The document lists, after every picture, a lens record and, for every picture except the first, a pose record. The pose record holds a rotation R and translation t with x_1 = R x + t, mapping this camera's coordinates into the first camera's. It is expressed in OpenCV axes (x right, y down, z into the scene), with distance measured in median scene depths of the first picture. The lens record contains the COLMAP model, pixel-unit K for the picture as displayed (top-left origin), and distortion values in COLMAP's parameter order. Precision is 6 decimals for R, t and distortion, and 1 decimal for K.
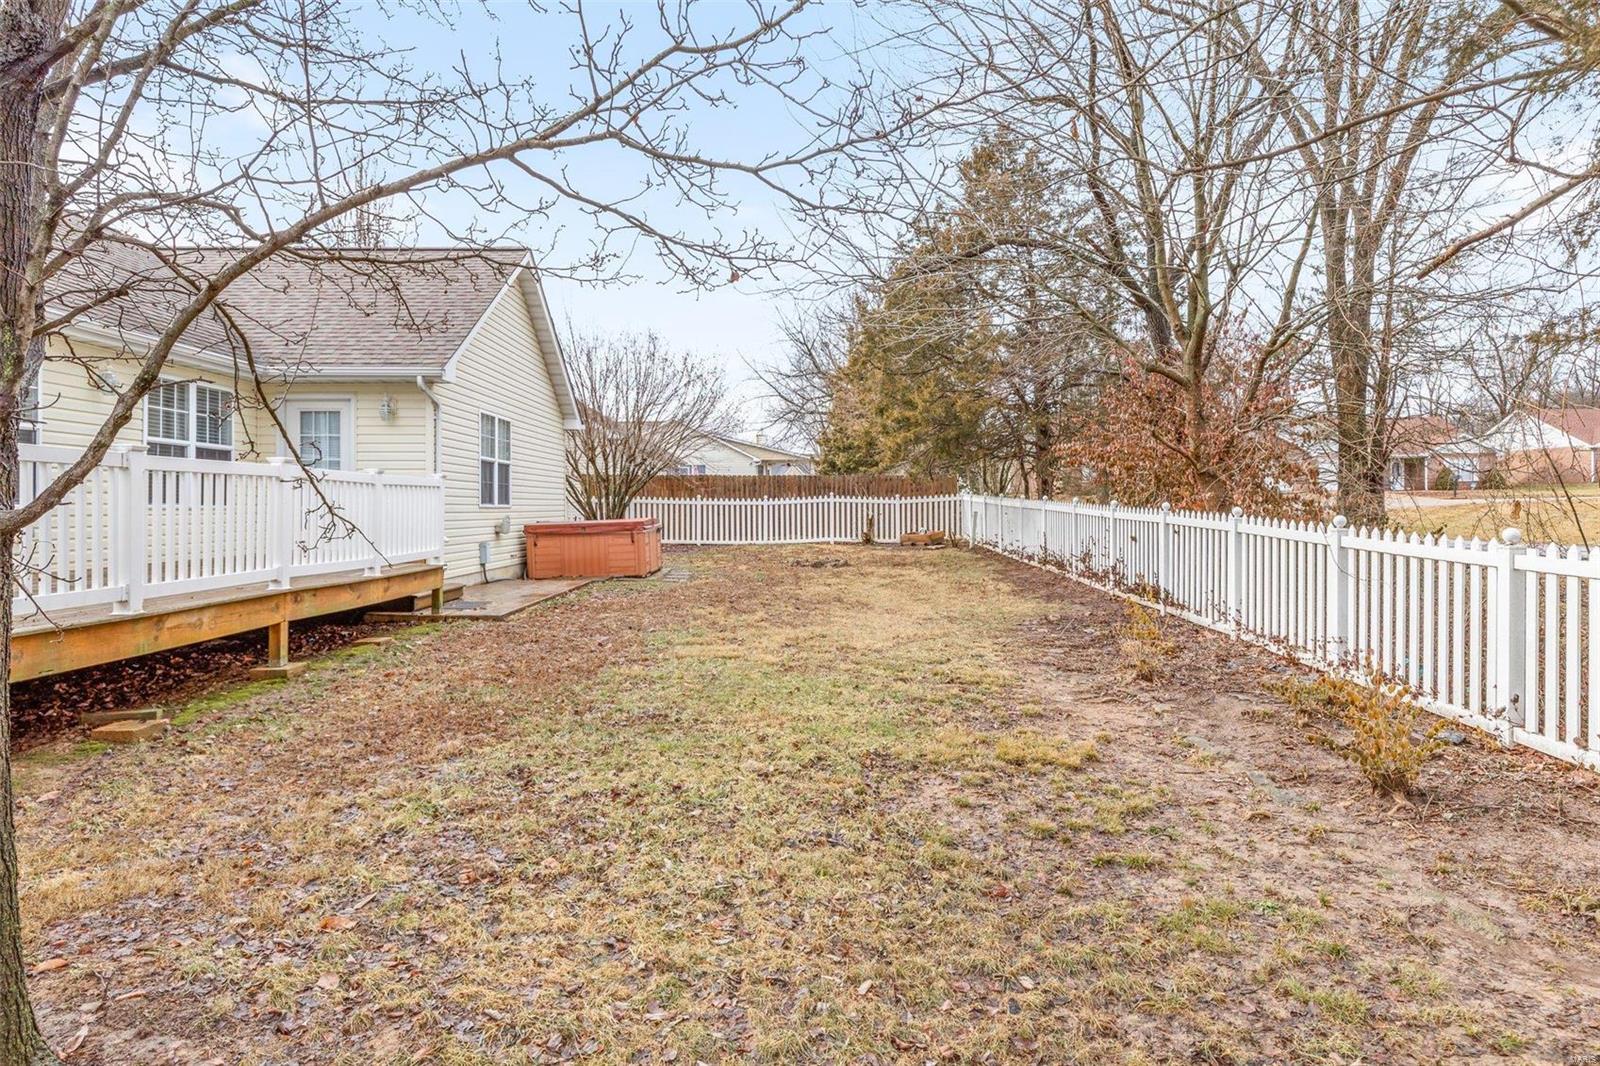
lens RADIAL K [[928.4, 0, 840.7], [0, 928.4, 492.6], [0, 0, 1]] dist [0.006206, -0.000085]
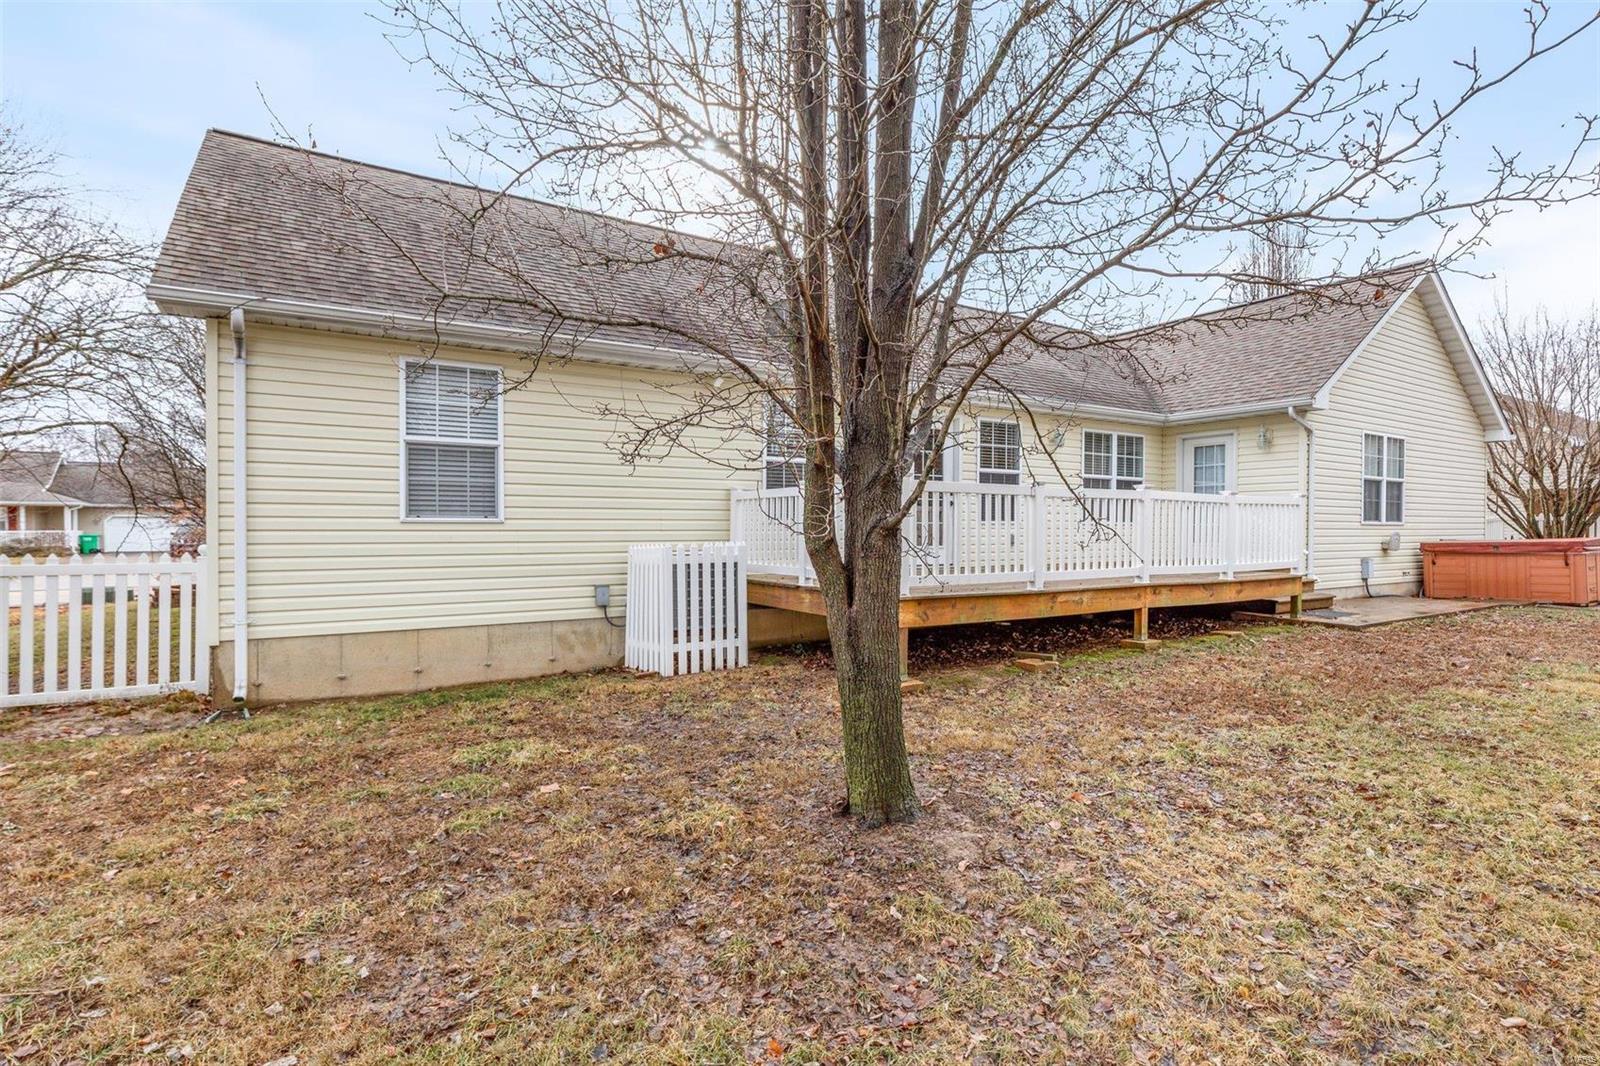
lens RADIAL K [[809.9, 0, 799.6], [0, 809.9, 536.3], [0, 0, 1]] dist [0.001167, -0.000367]
pose [[0.503312, 0.012833, -0.864010, 0.204262], [0.010569, 0.999724, 0.021005, 0.008272], [0.864040, -0.019704, 0.503037, -0.015787]]
